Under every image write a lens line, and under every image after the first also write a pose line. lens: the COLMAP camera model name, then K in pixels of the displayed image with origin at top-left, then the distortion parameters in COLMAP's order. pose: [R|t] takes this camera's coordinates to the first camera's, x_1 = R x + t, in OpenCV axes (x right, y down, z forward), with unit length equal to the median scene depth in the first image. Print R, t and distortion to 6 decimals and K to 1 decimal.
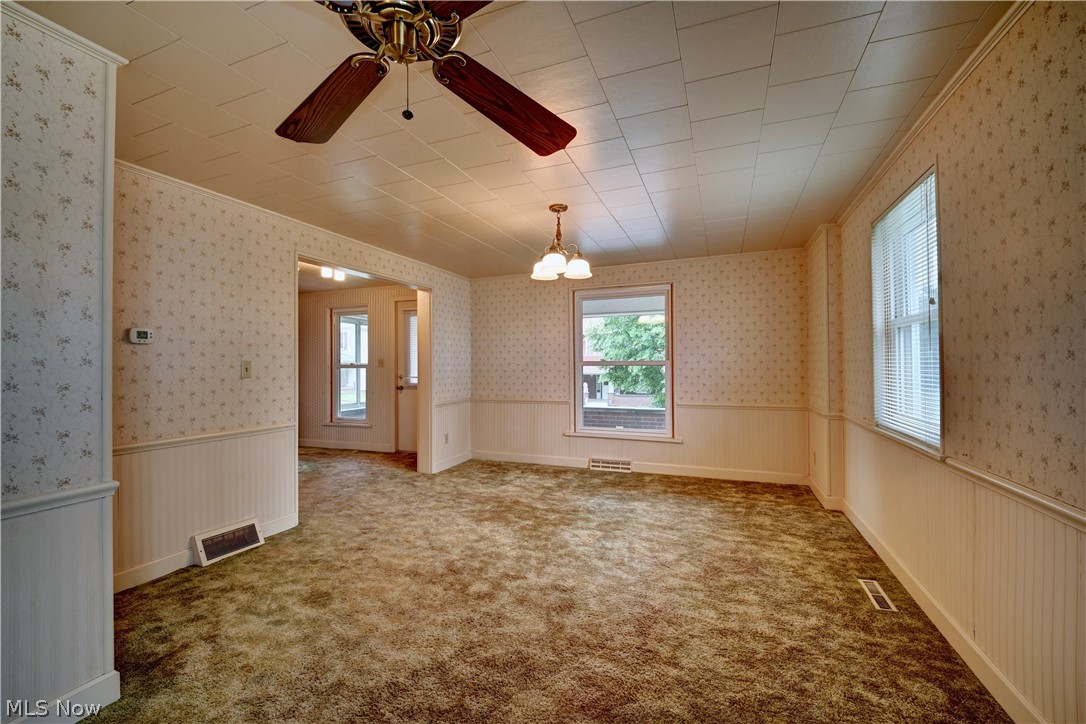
lens RADIAL K [[451.1, 0, 537.6], [0, 451.1, 359.5], [0, 0, 1]] dist [-0.013556, -0.002380]
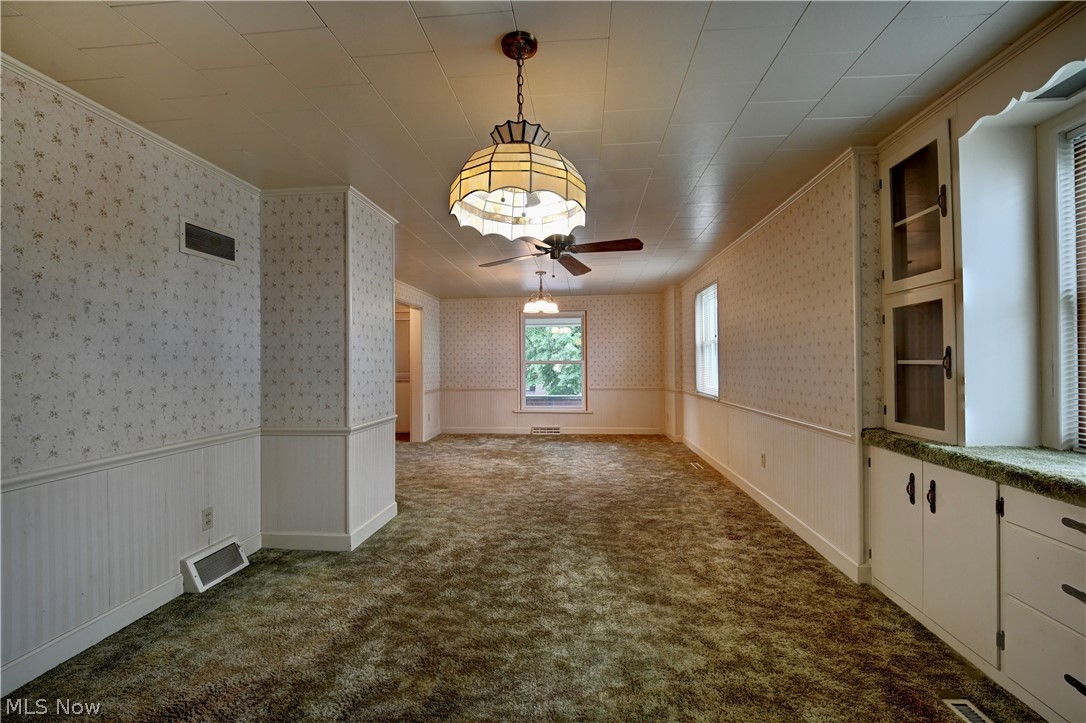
lens RADIAL K [[451.1, 0, 537.5], [0, 451.1, 359.1], [0, 0, 1]] dist [-0.013556, -0.002380]
pose [[0.958312, 0.003196, 0.285705, -0.367231], [-0.002485, 0.999993, -0.002850, 0.002365], [-0.285712, 0.002021, 0.958313, -0.530955]]
